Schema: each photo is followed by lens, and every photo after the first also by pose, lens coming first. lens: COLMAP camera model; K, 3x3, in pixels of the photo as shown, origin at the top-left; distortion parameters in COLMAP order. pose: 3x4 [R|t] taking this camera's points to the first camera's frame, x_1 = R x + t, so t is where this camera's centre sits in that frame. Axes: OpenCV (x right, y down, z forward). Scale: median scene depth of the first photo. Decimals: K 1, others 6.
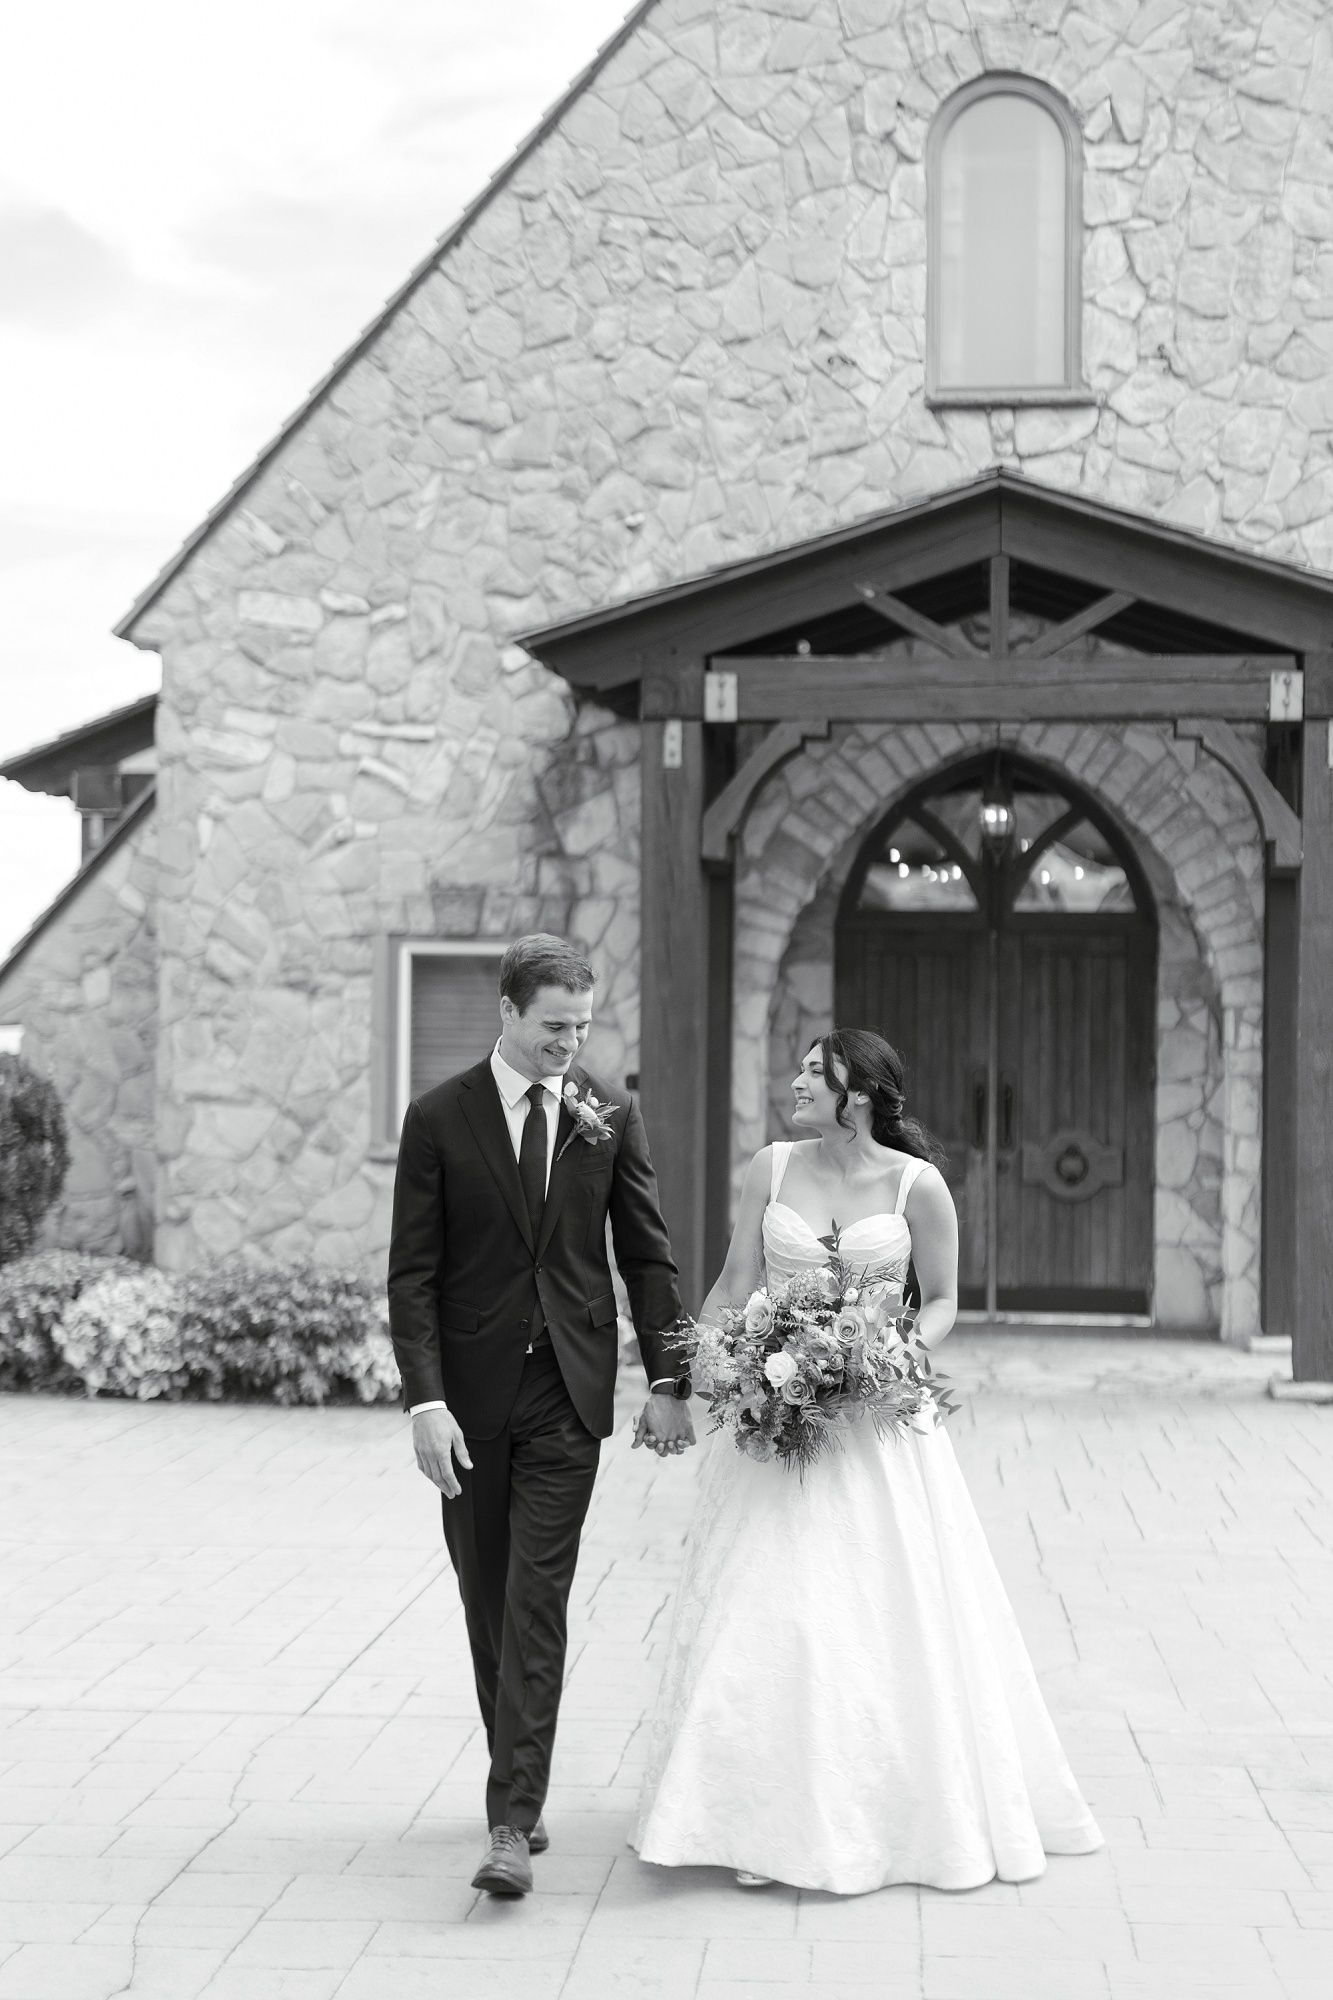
lens RADIAL K [[2764.0, 0, 659.0], [0, 2764.0, 1073.6], [0, 0, 1]] dist [0.034540, 0.142280]
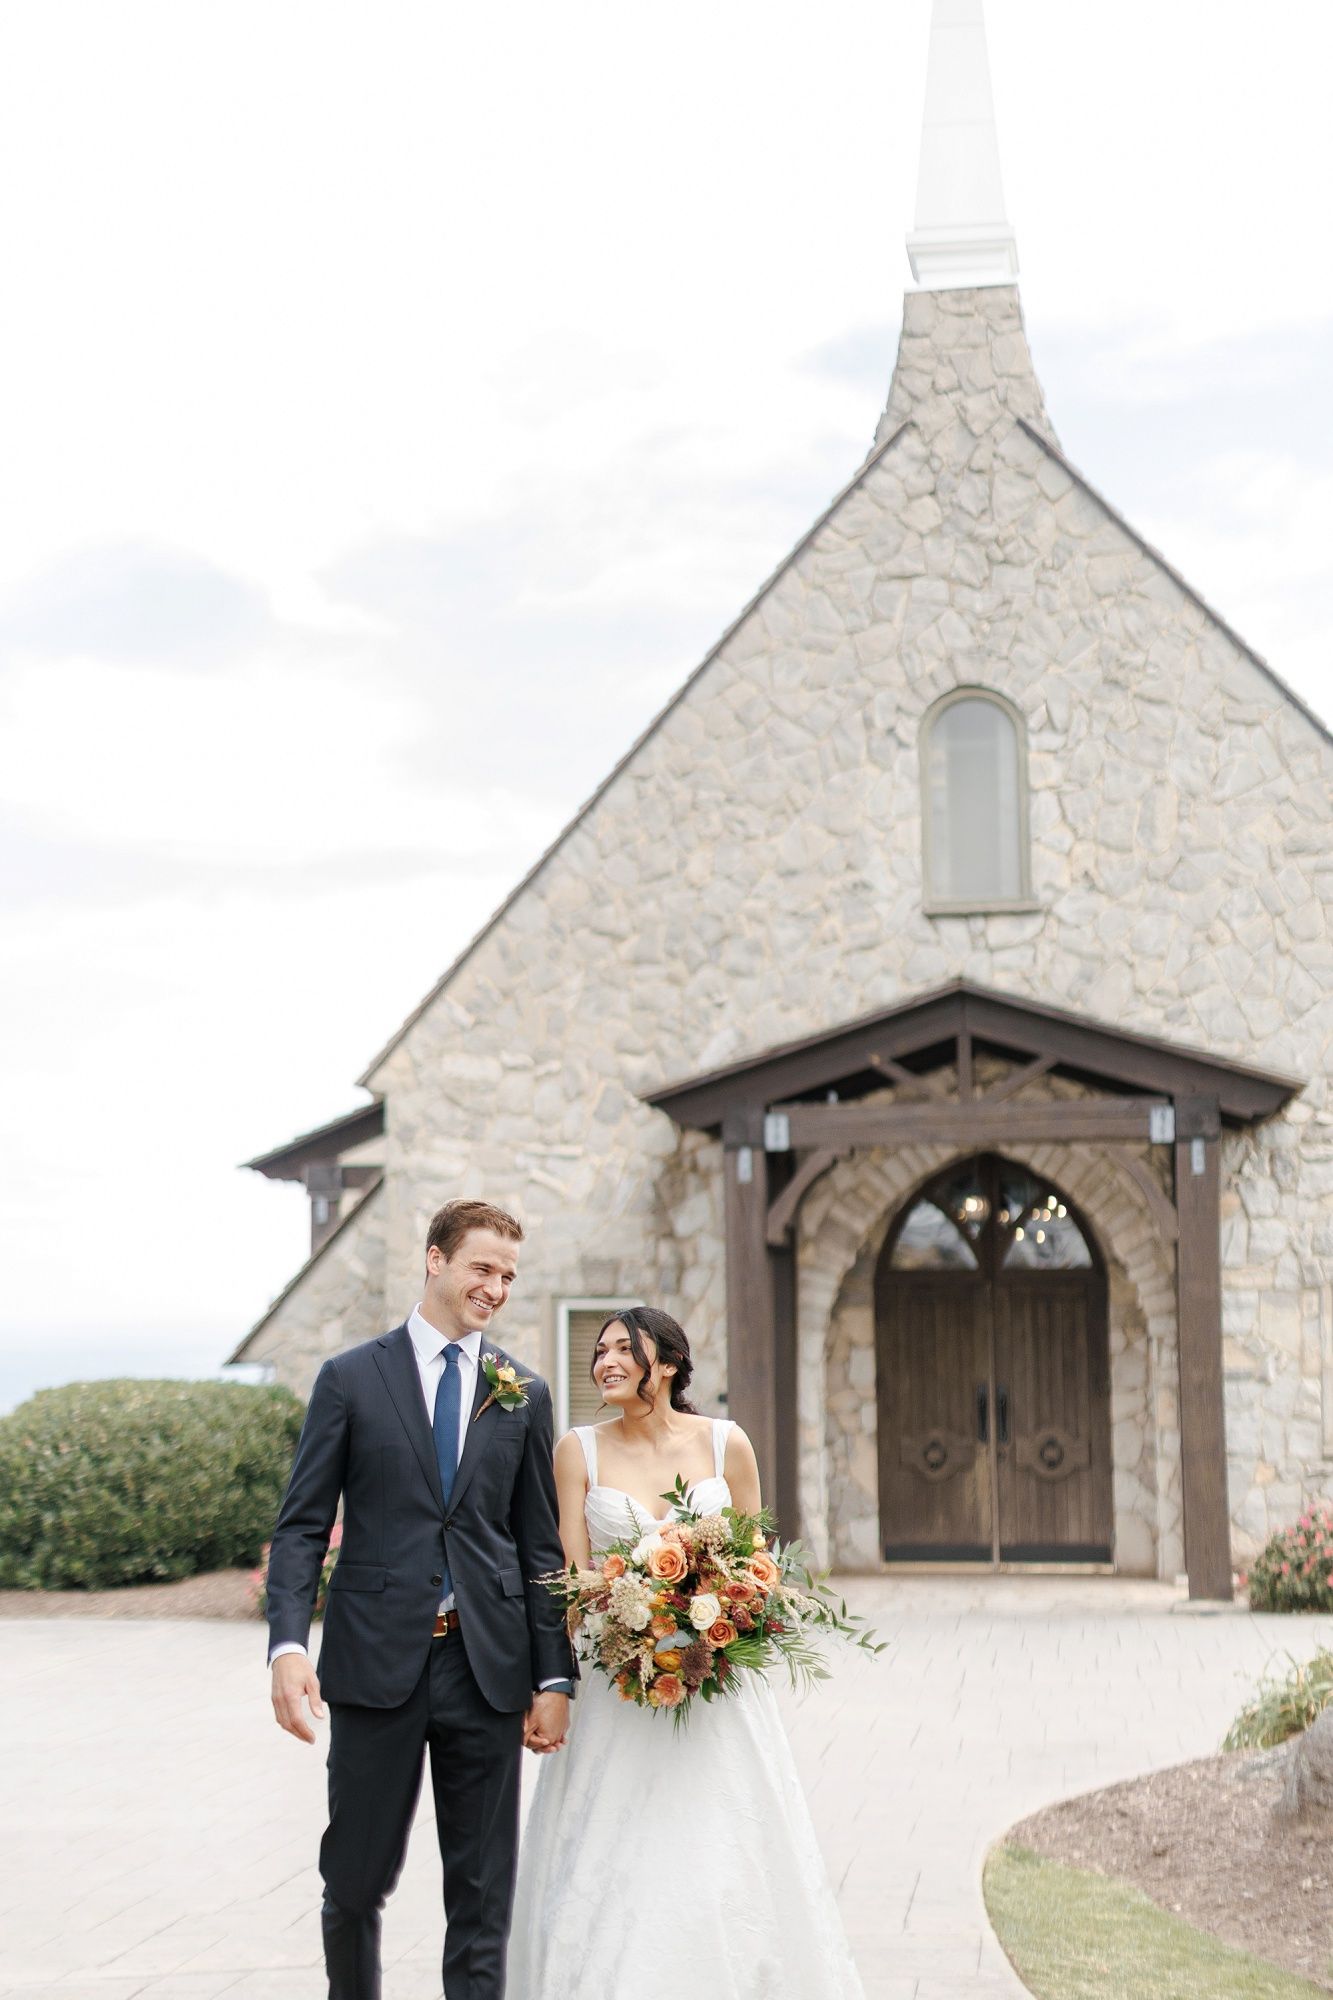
lens RADIAL K [[2764.0, 0, 659.0], [0, 2764.0, 1073.6], [0, 0, 1]] dist [0.034540, 0.142280]
pose [[0.998368, -0.025401, -0.051141, 0.031229], [0.019471, 0.993373, -0.113278, -0.002209], [0.053679, 0.112097, 0.992246, -0.400561]]
